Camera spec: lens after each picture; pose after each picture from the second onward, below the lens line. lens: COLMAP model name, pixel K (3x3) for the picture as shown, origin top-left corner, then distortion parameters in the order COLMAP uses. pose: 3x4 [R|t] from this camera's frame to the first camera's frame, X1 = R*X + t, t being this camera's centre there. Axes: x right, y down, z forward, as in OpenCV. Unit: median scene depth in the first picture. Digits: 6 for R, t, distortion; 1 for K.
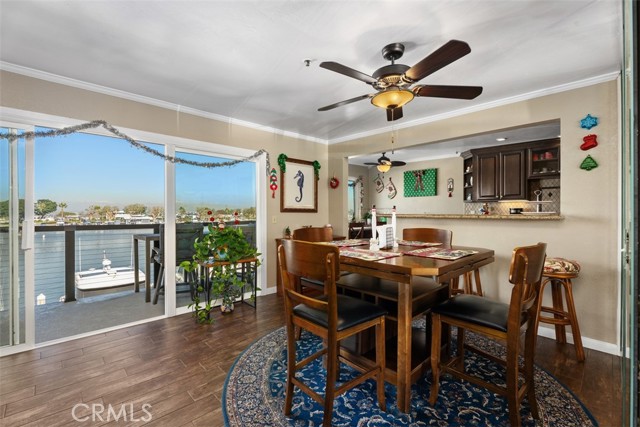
lens RADIAL K [[287.8, 0, 321.7], [0, 287.8, 214.0], [0, 0, 1]] dist [-0.001103, -0.001414]
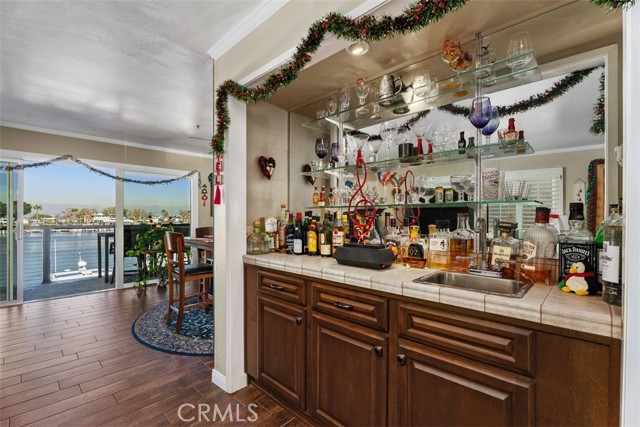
lens RADIAL K [[287.8, 0, 321.3], [0, 287.8, 217.6], [0, 0, 1]] dist [-0.001103, -0.001414]
pose [[0.998926, 0.006509, 0.045885, 0.314786], [-0.006434, 0.999978, -0.001785, -0.002093], [-0.045895, 0.001488, 0.998945, -0.365858]]
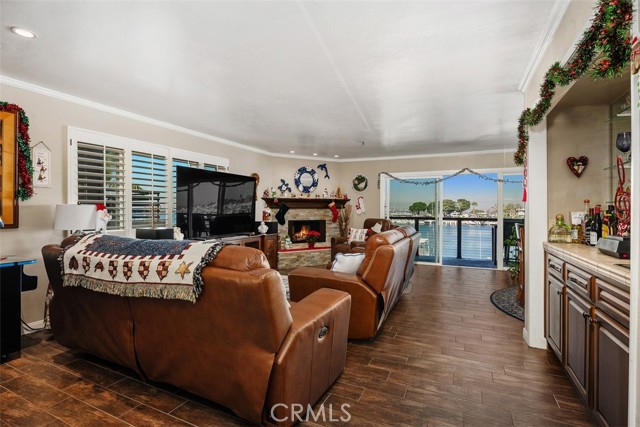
lens RADIAL K [[307.0, 0, 320.2], [0, 307.0, 210.5], [0, 0, 1]] dist [-0.017254, -0.000416]
pose [[0.359618, 0.002527, -0.933096, 0.624449], [-0.006116, 0.999981, 0.000351, -0.002570], [0.933080, 0.005581, 0.359626, -0.537356]]
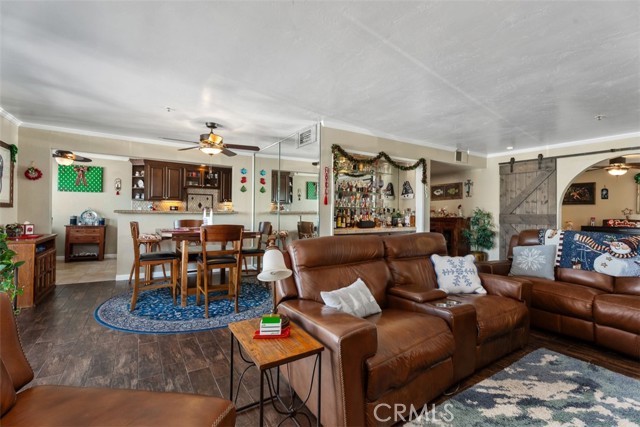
lens RADIAL K [[287.8, 0, 320.8], [0, 287.8, 211.5], [0, 0, 1]] dist [-0.001103, -0.001414]
pose [[0.191819, -0.001710, 0.981429, -0.727515], [-0.010531, 0.999937, 0.003801, -0.006452], [-0.981374, -0.011065, 0.191789, -0.032054]]
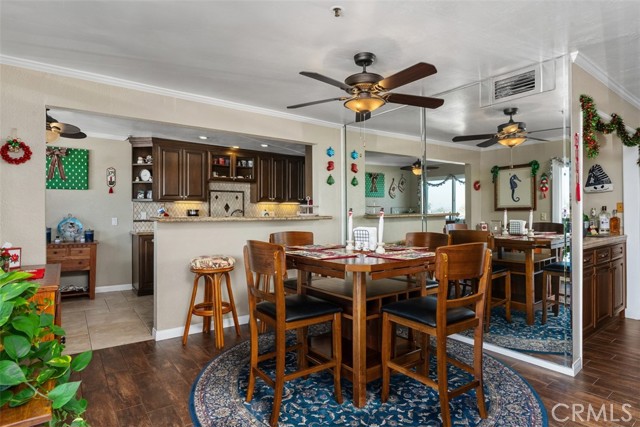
lens RADIAL K [[347.6, 0, 314.3], [0, 347.6, 213.2], [0, 0, 1]] dist [-0.020745, 0.004934]
pose [[0.123959, -0.003399, 0.992281, -0.498984], [0.008366, 0.999962, 0.002380, -0.007945], [-0.992252, 0.008006, 0.123983, 0.515248]]
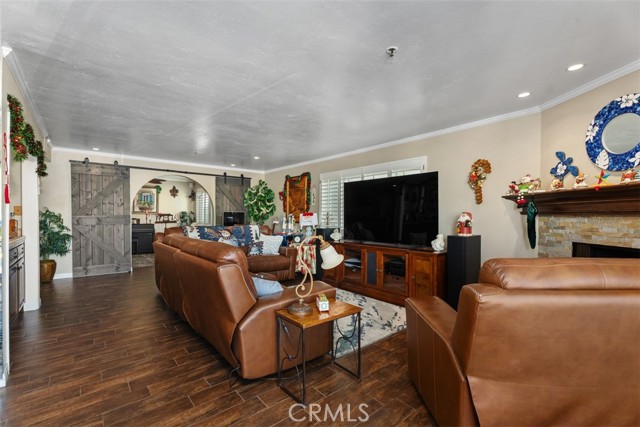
lens RADIAL K [[287.8, 0, 323.9], [0, 287.8, 218.1], [0, 0, 1]] dist [-0.001103, -0.001414]
pose [[-0.998283, -0.006080, 0.058260, -0.411962], [-0.005429, 0.999921, 0.011326, -0.006775], [-0.058324, 0.010990, -0.998237, 0.584082]]
